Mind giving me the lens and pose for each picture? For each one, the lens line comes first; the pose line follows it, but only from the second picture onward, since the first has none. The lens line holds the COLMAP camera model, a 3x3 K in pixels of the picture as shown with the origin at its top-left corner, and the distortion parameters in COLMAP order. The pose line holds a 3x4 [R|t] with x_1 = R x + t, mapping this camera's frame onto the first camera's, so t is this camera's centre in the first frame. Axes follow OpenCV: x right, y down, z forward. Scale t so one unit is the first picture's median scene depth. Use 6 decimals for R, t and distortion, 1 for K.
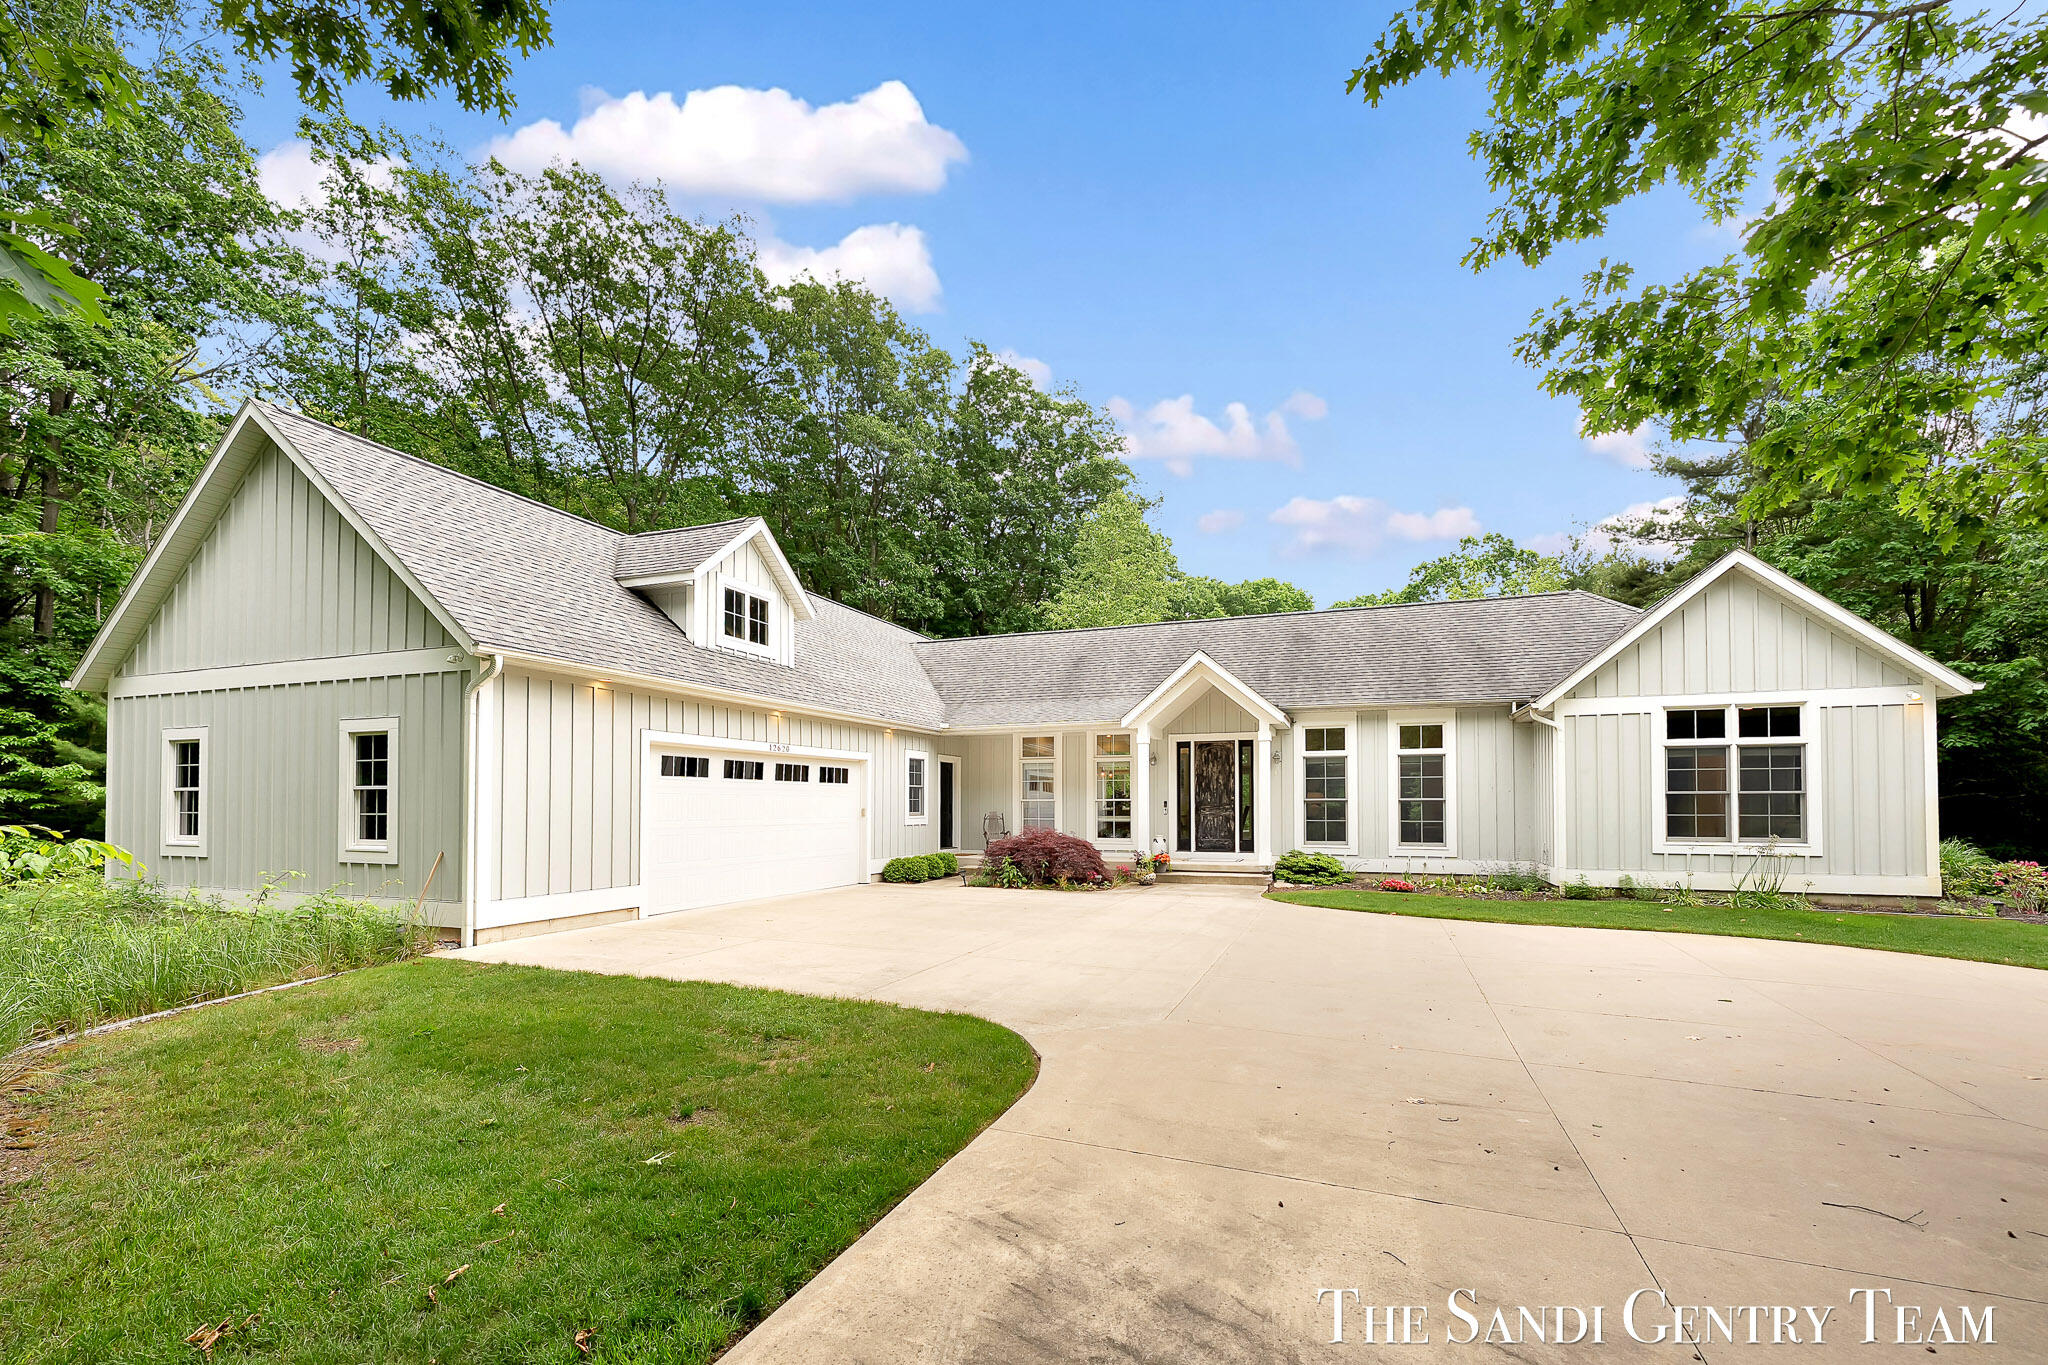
lens RADIAL K [[858.8, 0, 1001.0], [0, 858.8, 779.6], [0, 0, 1]] dist [-0.003606, -0.000608]
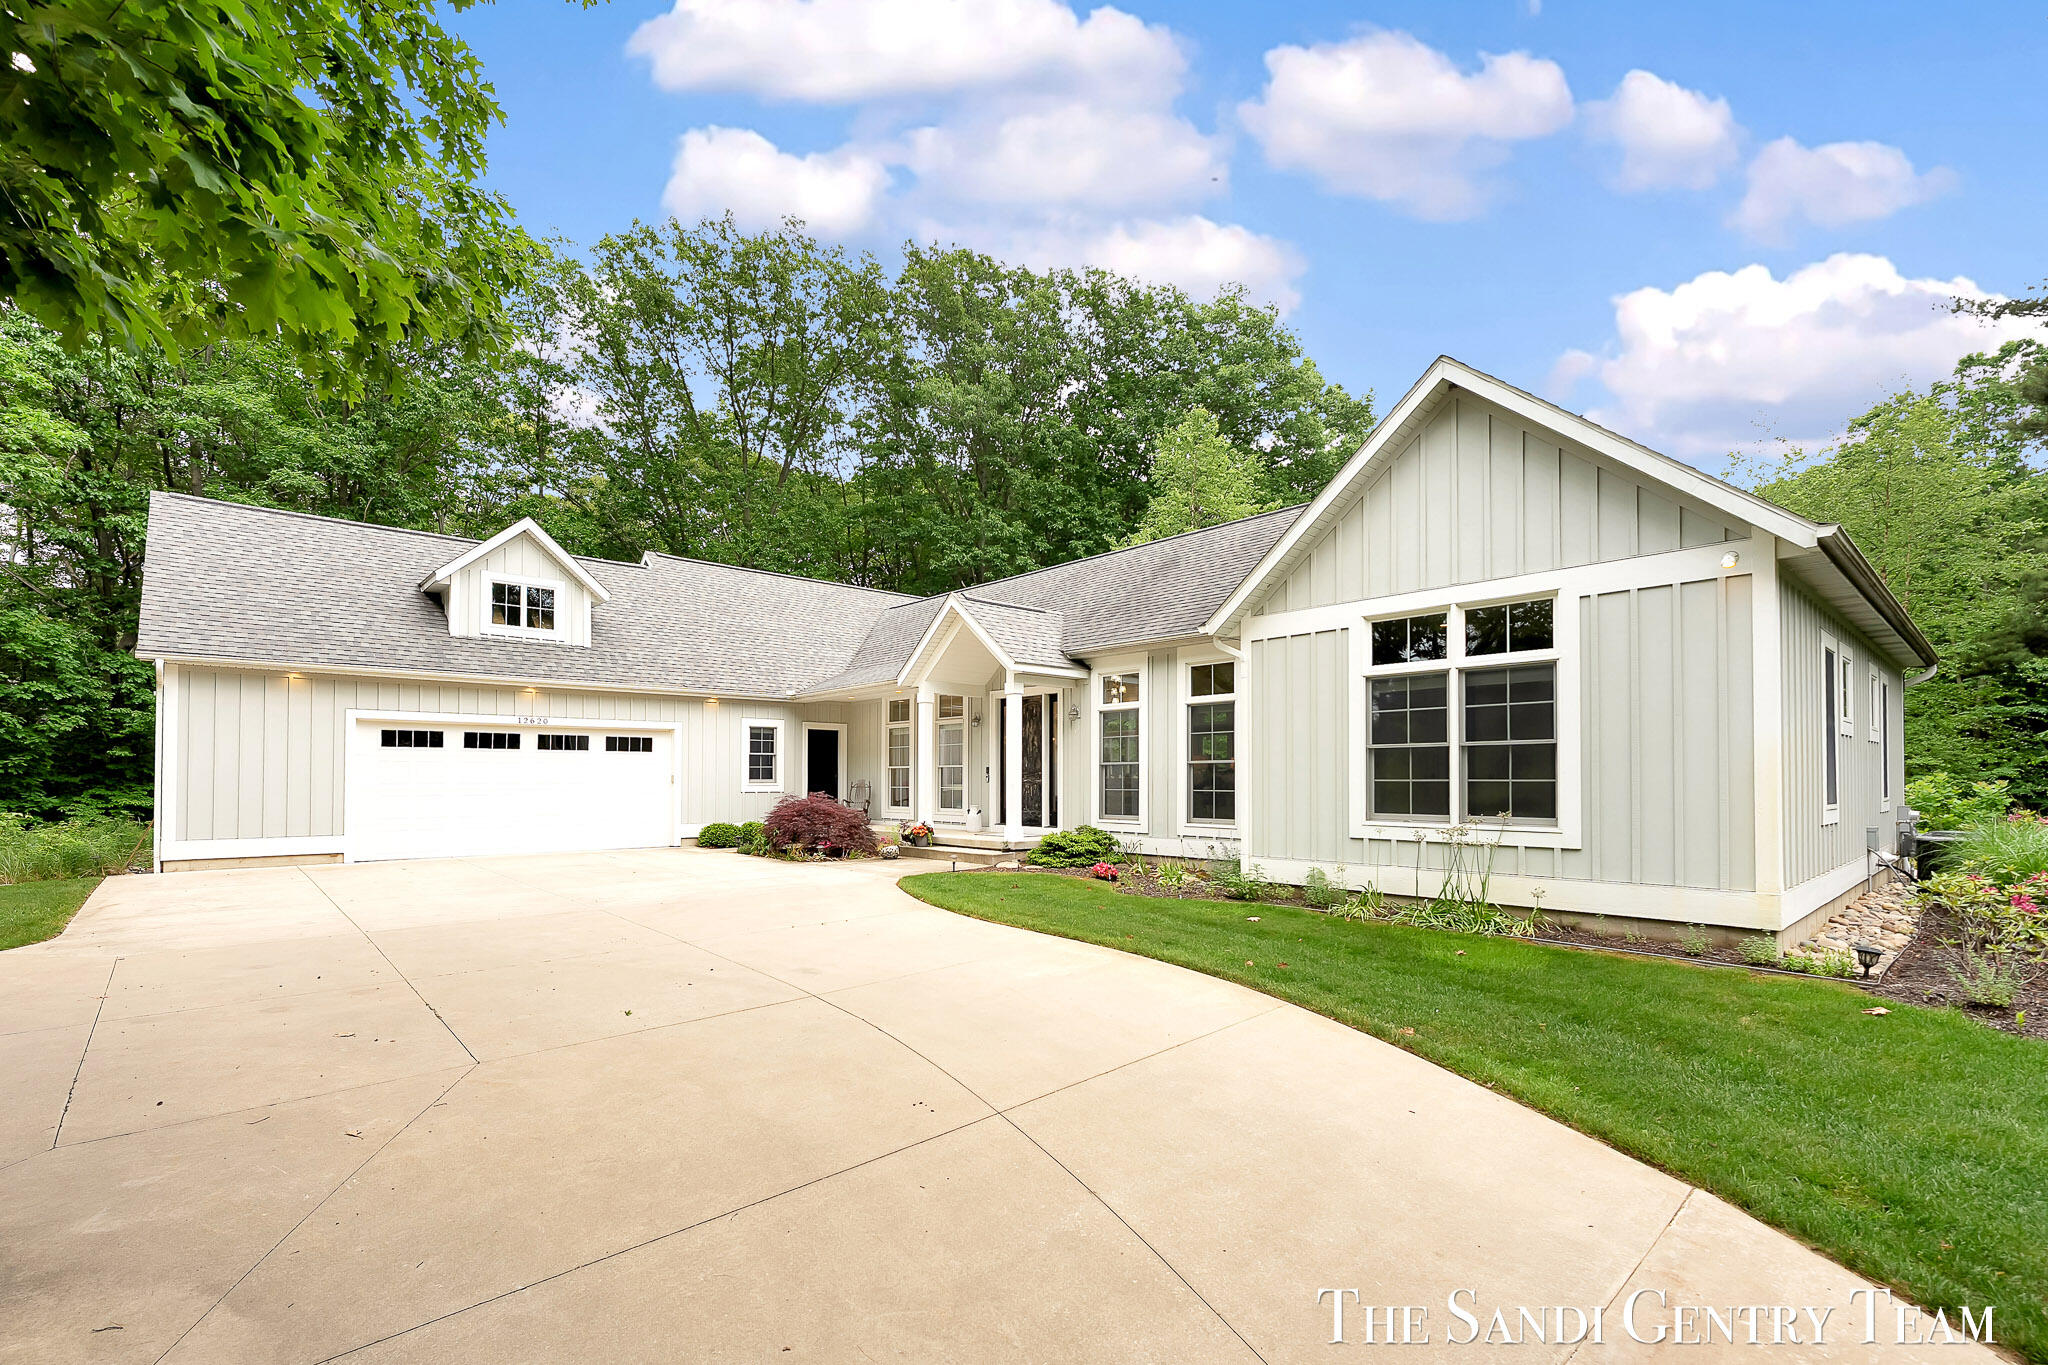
lens RADIAL K [[894.5, 0, 980.0], [0, 894.5, 758.4], [0, 0, 1]] dist [-0.023345, -0.000051]
pose [[0.885503, -0.011169, -0.464499, 0.699594], [0.014530, 0.999888, 0.003657, 0.014841], [0.464406, -0.009987, 0.885566, 0.213158]]
